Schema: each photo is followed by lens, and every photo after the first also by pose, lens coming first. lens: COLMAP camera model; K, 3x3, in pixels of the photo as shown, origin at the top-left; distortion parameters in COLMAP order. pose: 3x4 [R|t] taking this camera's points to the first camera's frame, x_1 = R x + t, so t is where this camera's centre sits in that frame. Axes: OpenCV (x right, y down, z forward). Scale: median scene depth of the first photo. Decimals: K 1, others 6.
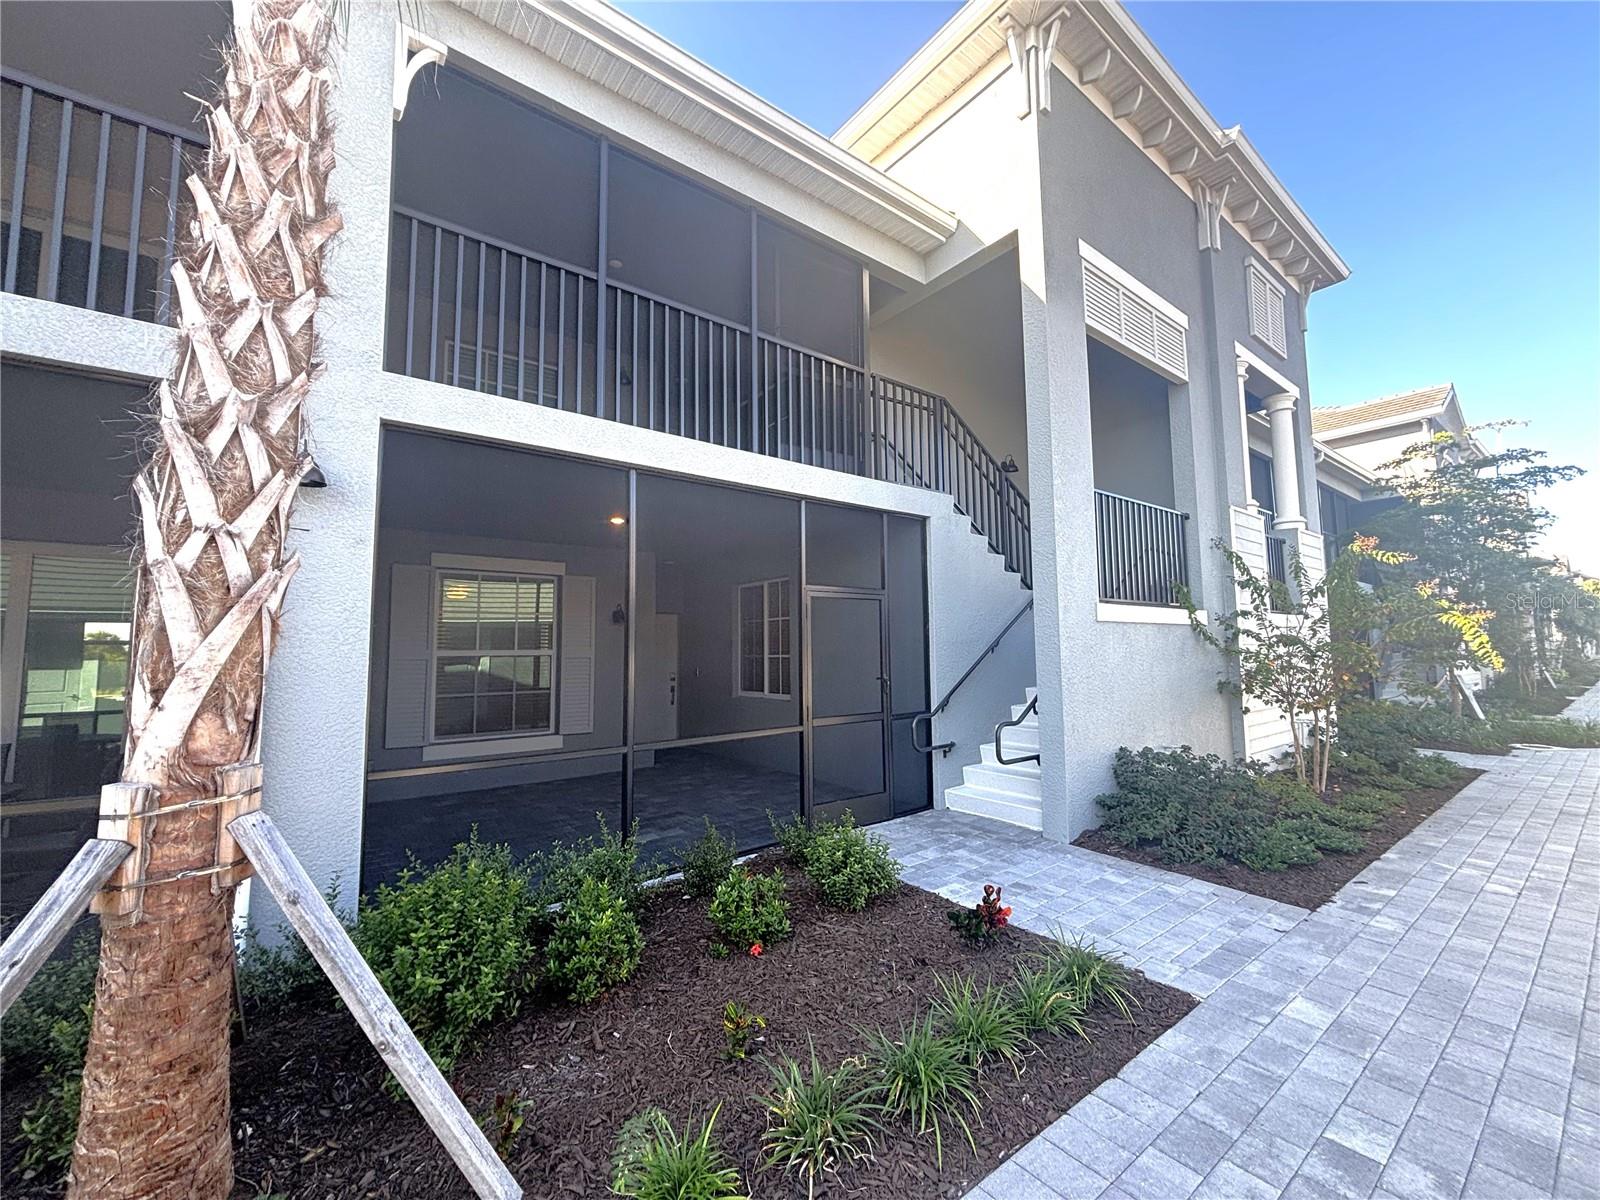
lens RADIAL K [[649.3, 0, 800.0], [0, 649.3, 600.0], [0, 0, 1]] dist [-0.010960, 0.010526]
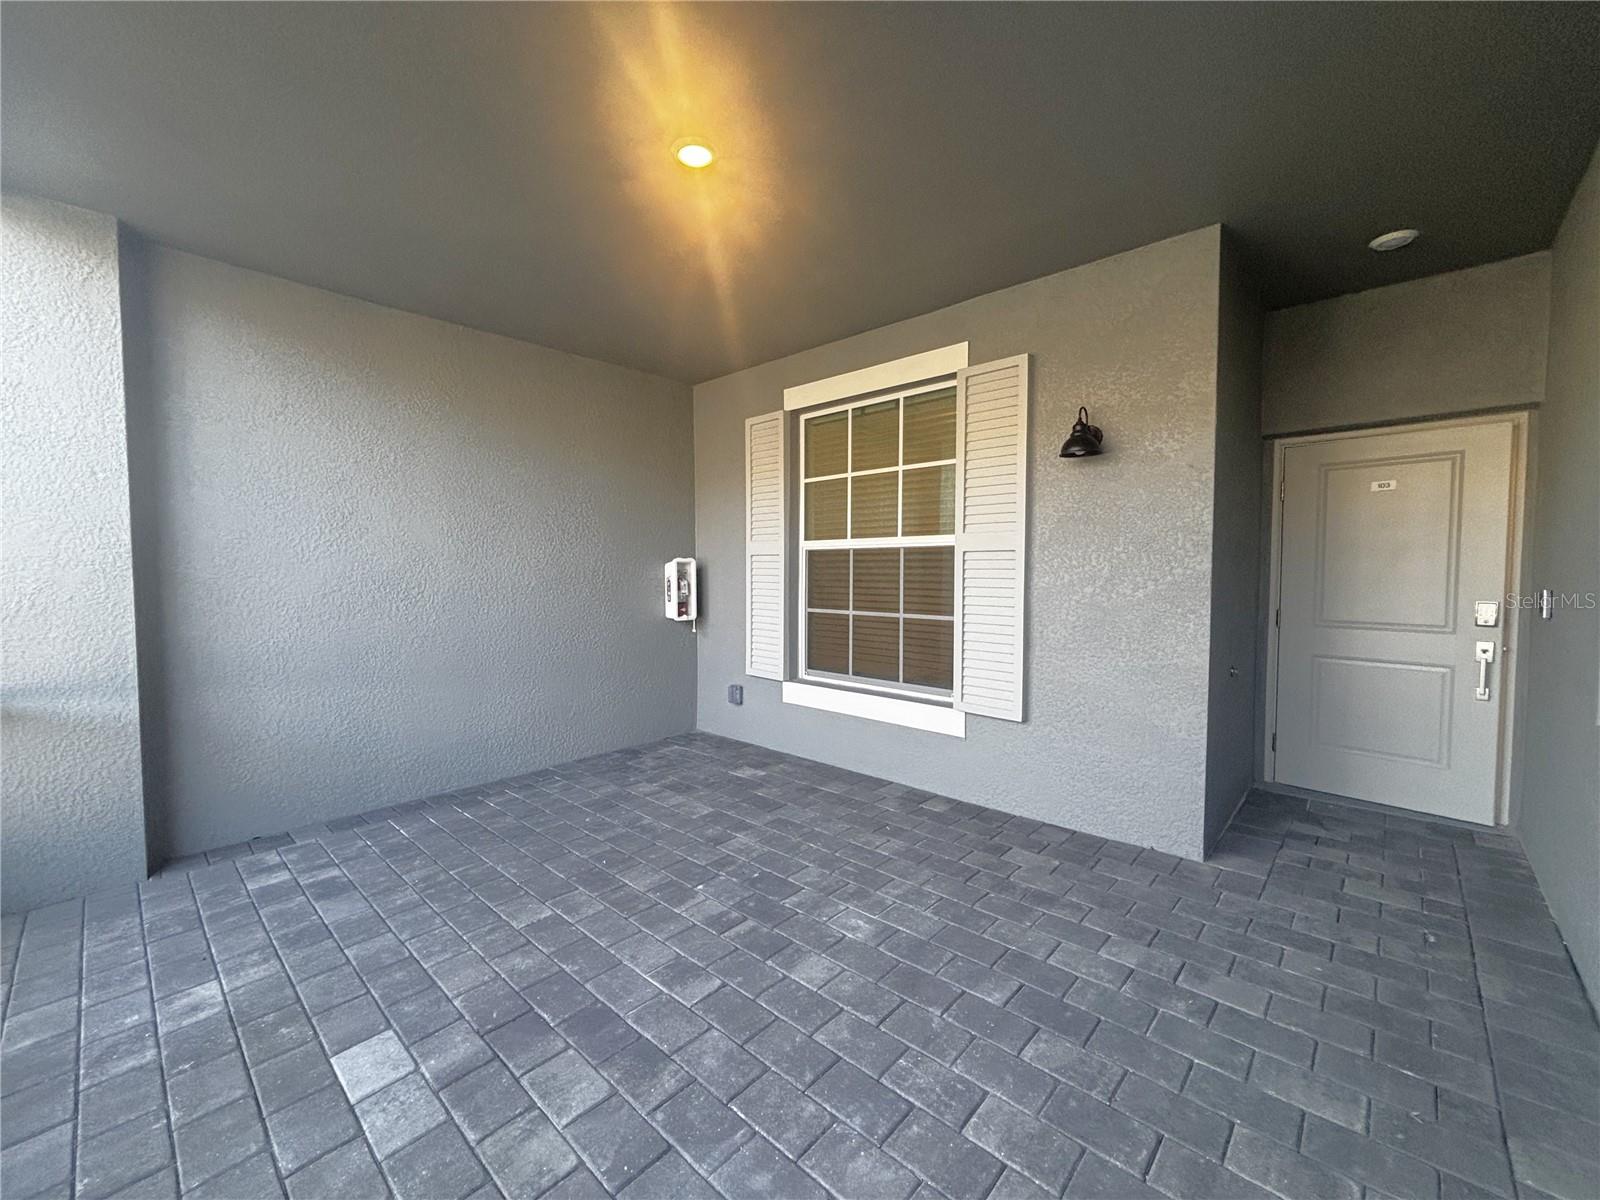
lens RADIAL K [[649.3, 0, 800.0], [0, 649.3, 600.0], [0, 0, 1]] dist [-0.010960, 0.010526]
pose [[0.165964, 0.051825, -0.984769, 0.068796], [0.073864, 0.995159, 0.064820, 0.093926], [0.983362, -0.083497, 0.161333, 0.820957]]
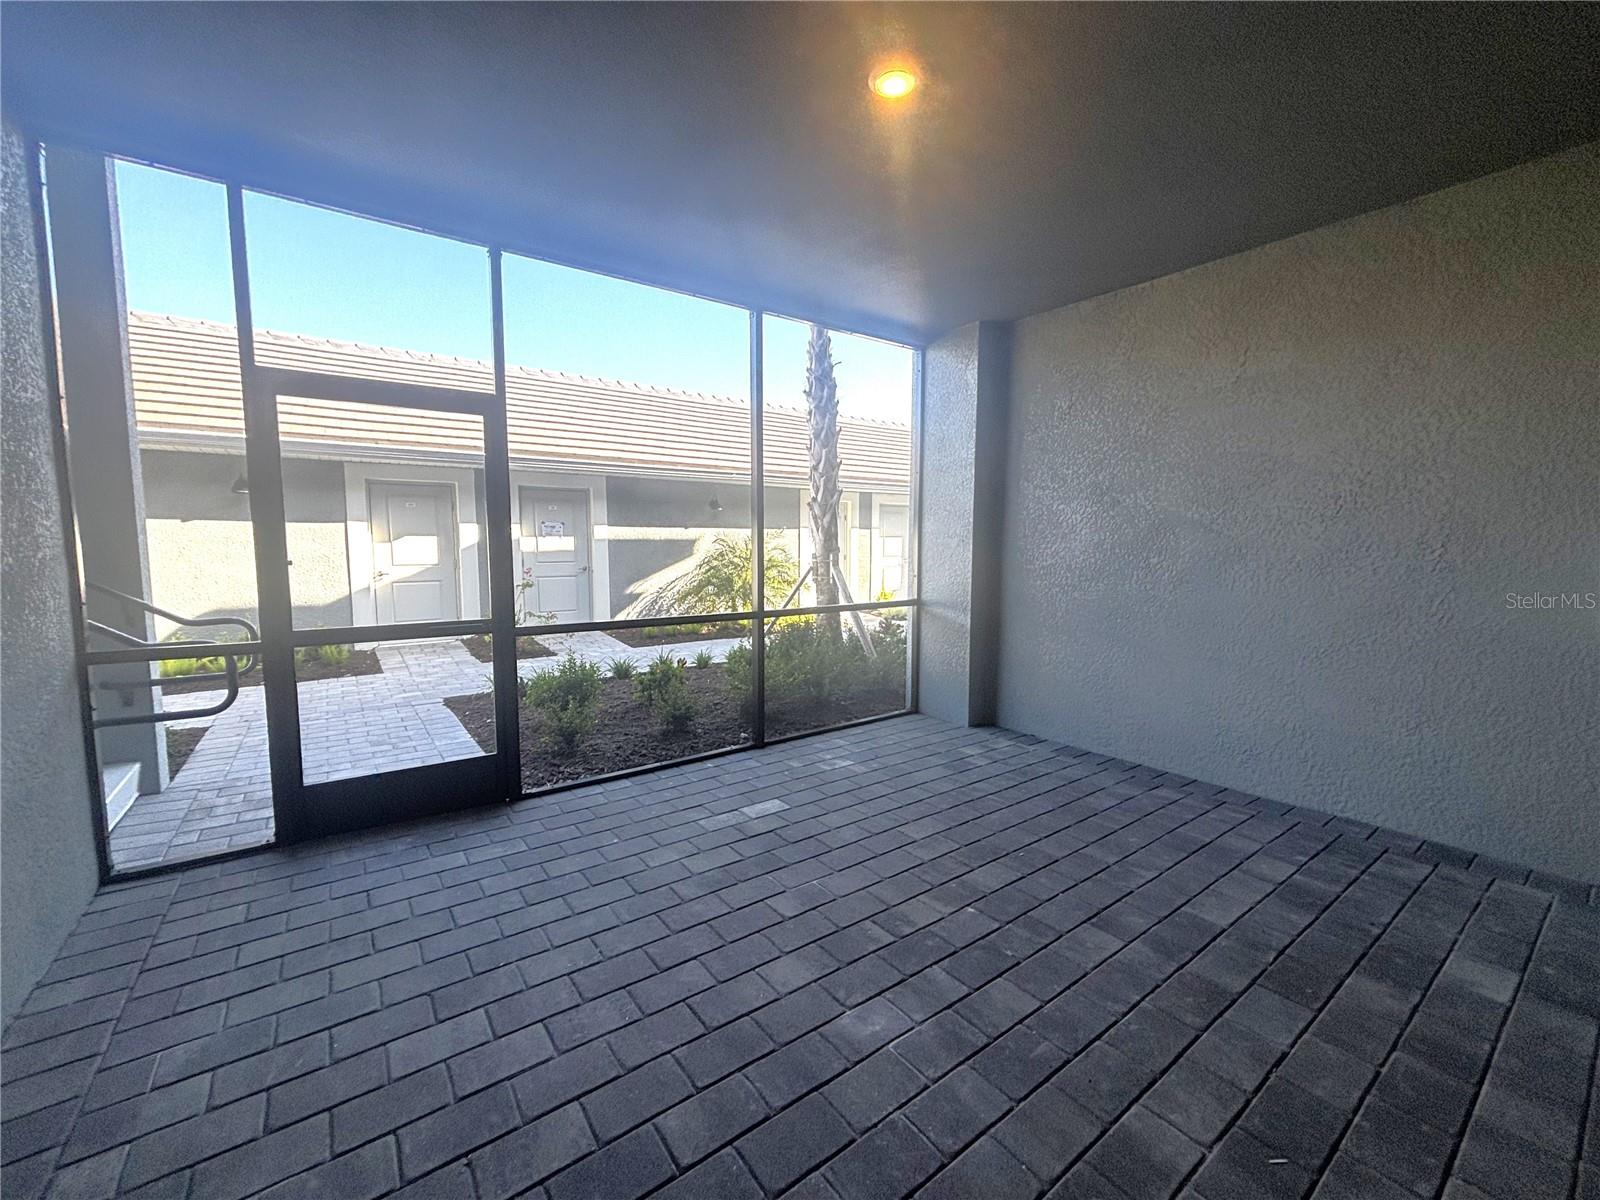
lens RADIAL K [[649.3, 0, 800.0], [0, 649.3, 600.0], [0, 0, 1]] dist [-0.010960, 0.010526]
pose [[-0.999476, 0.000586, 0.032352, -0.201860], [0.001075, 0.999885, 0.015115, 0.118915], [-0.032340, 0.015142, -0.999362, 1.104605]]
